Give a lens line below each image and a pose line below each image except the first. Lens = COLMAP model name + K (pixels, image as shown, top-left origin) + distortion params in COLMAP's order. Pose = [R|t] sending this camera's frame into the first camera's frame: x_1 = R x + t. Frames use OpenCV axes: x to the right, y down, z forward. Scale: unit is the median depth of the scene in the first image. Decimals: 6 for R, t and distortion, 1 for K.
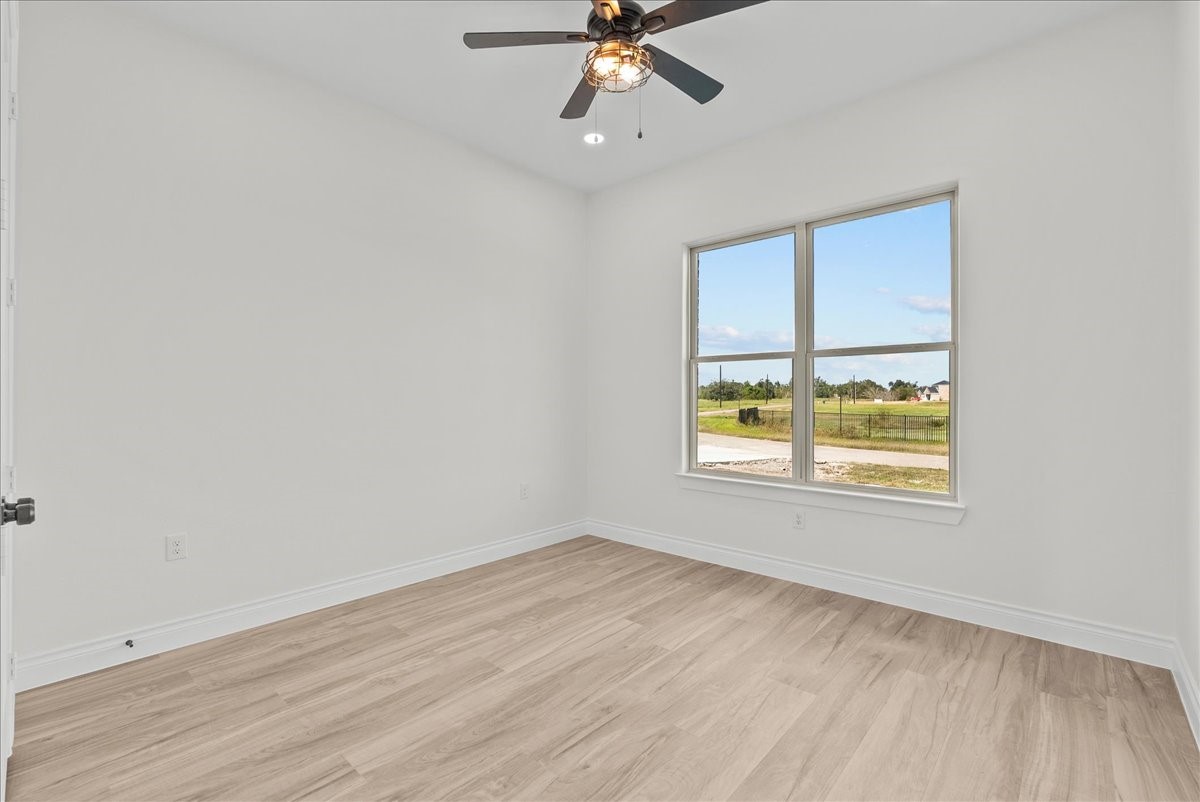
lens RADIAL K [[526.8, 0, 600.1], [0, 526.8, 401.9], [0, 0, 1]] dist [-0.004265, -0.000064]
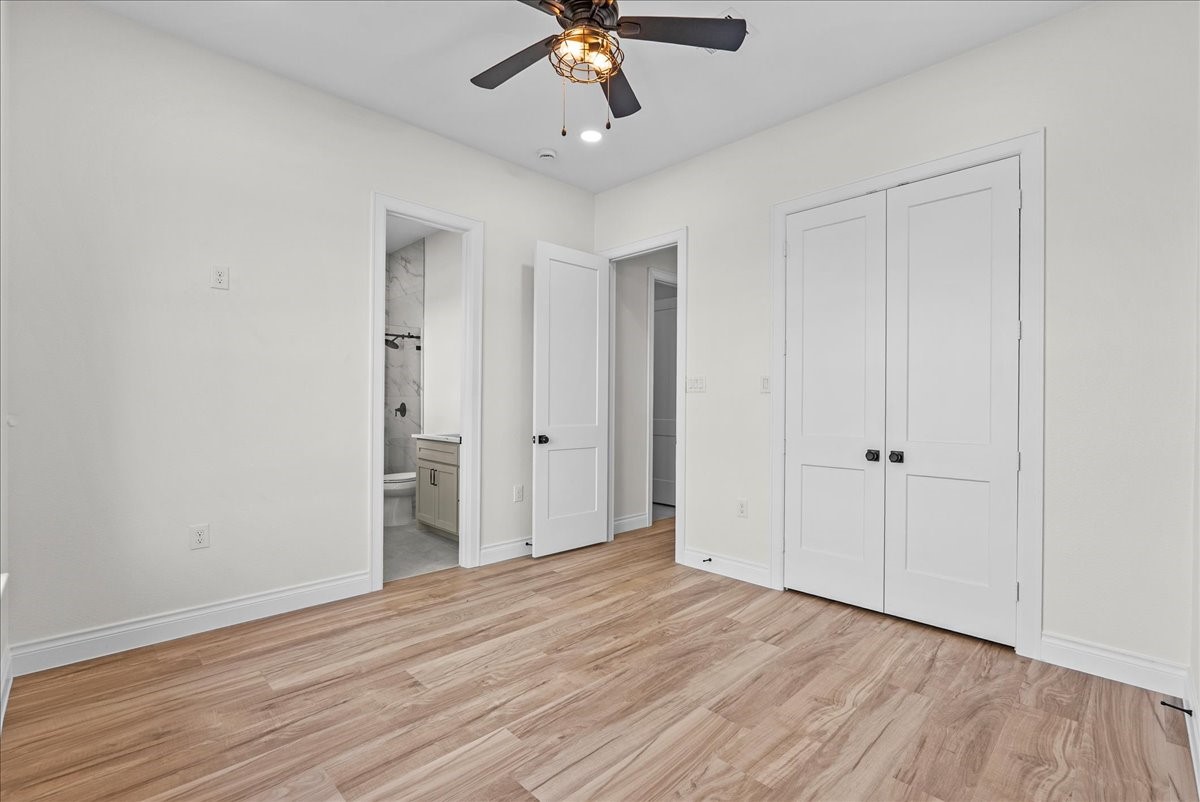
lens RADIAL K [[526.8, 0, 594.5], [0, 526.8, 402.7], [0, 0, 1]] dist [-0.004265, -0.000064]
pose [[-0.997568, -0.007776, 0.069269, -0.049848], [-0.007091, 0.999924, 0.010116, -0.014567], [-0.069342, 0.009600, -0.997547, 1.923233]]
